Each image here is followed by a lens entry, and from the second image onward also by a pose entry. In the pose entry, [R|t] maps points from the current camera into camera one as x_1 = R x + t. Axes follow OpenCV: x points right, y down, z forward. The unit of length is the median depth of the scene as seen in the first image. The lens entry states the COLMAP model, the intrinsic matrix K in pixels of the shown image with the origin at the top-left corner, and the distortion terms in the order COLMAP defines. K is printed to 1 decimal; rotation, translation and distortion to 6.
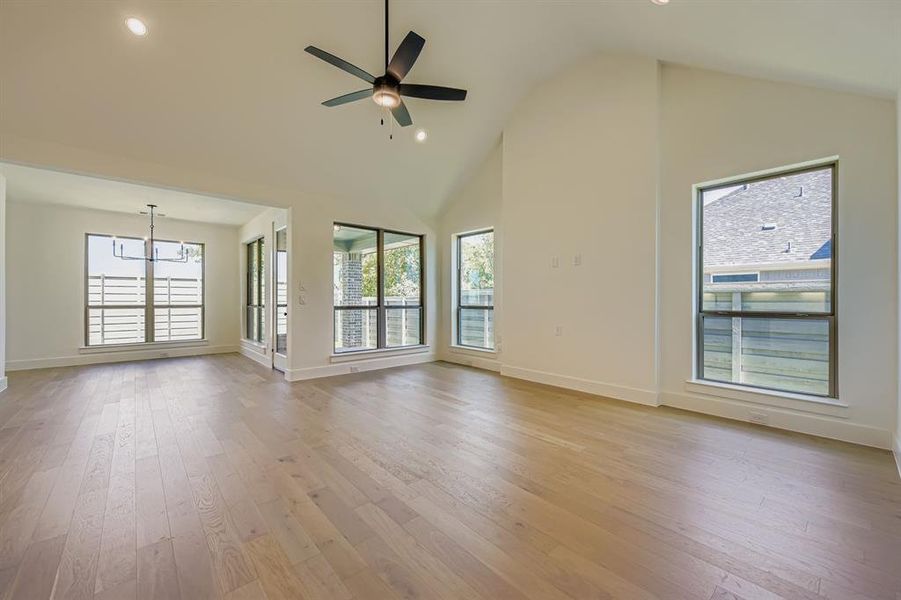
lens RADIAL K [[358.0, 0, 451.1], [0, 358.0, 299.6], [0, 0, 1]] dist [0.007981, -0.001993]
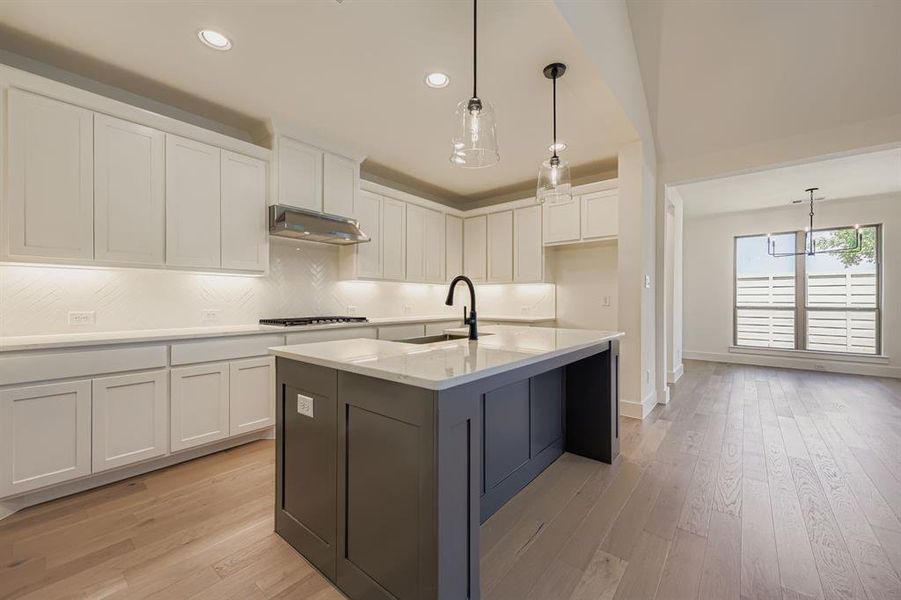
lens RADIAL K [[358.0, 0, 445.4], [0, 358.0, 300.7], [0, 0, 1]] dist [0.007981, -0.001993]
pose [[0.148534, 0.001988, -0.988905, -0.105531], [-0.001675, 0.999997, 0.001759, -0.000105], [0.988906, 0.001395, 0.148537, 0.019373]]
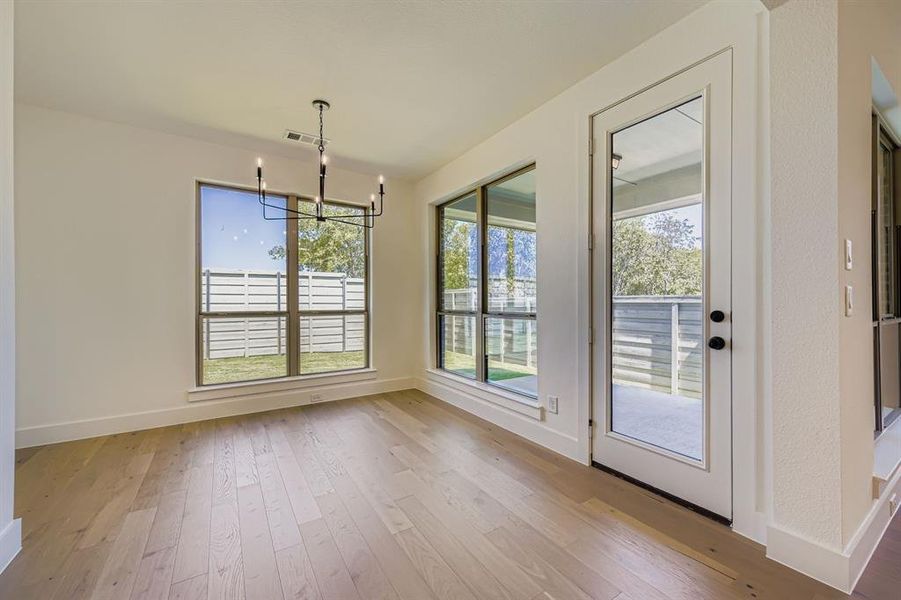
lens RADIAL K [[358.0, 0, 448.5], [0, 358.0, 299.3], [0, 0, 1]] dist [0.007981, -0.001993]
pose [[0.987035, -0.003416, -0.160469, -0.514875], [0.002953, 0.999991, -0.003120, -0.000903], [0.160478, 0.002606, 0.987036, 0.487915]]
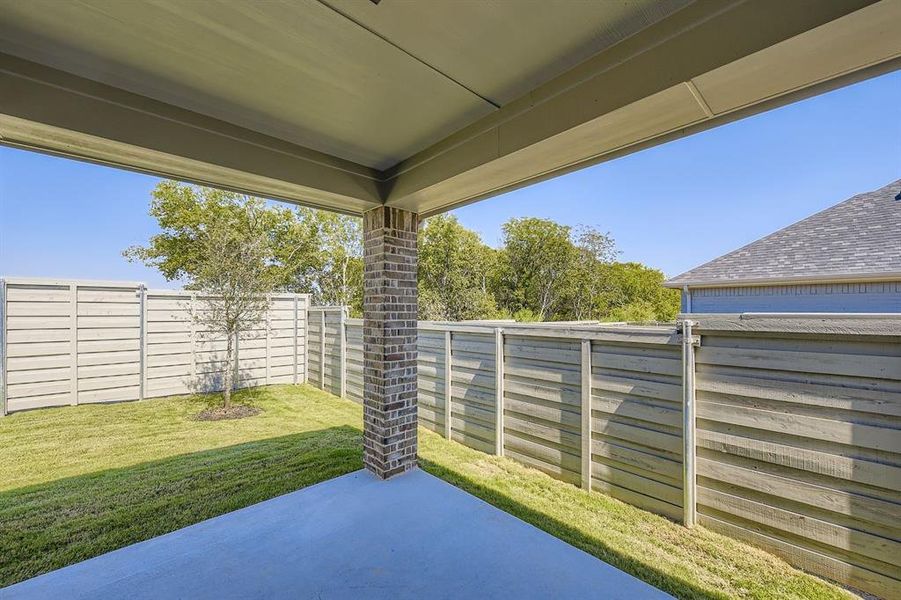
lens RADIAL K [[358.0, 0, 452.8], [0, 358.0, 308.7], [0, 0, 1]] dist [0.007981, -0.001993]
pose [[0.999941, -0.001538, 0.010797, -0.312391], [0.001581, 0.999991, -0.004018, -0.039469], [-0.010791, 0.004035, 0.999934, 0.910740]]
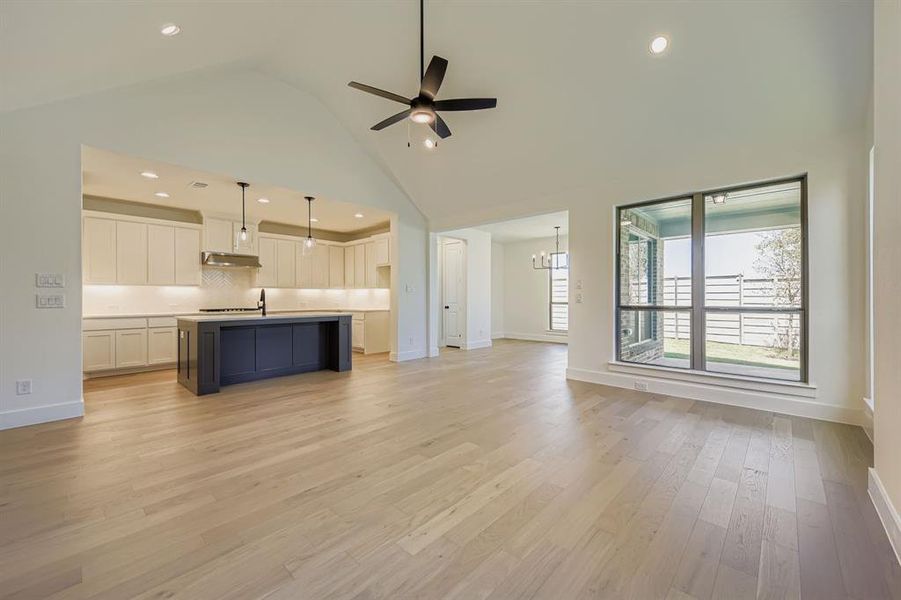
lens RADIAL K [[358.0, 0, 442.5], [0, 358.0, 299.6], [0, 0, 1]] dist [0.007981, -0.001993]
pose [[0.087618, 0.001843, -0.996152, 0.385209], [0.003534, 0.999991, 0.002161, 0.000788], [0.996148, -0.003709, 0.087611, 0.404101]]
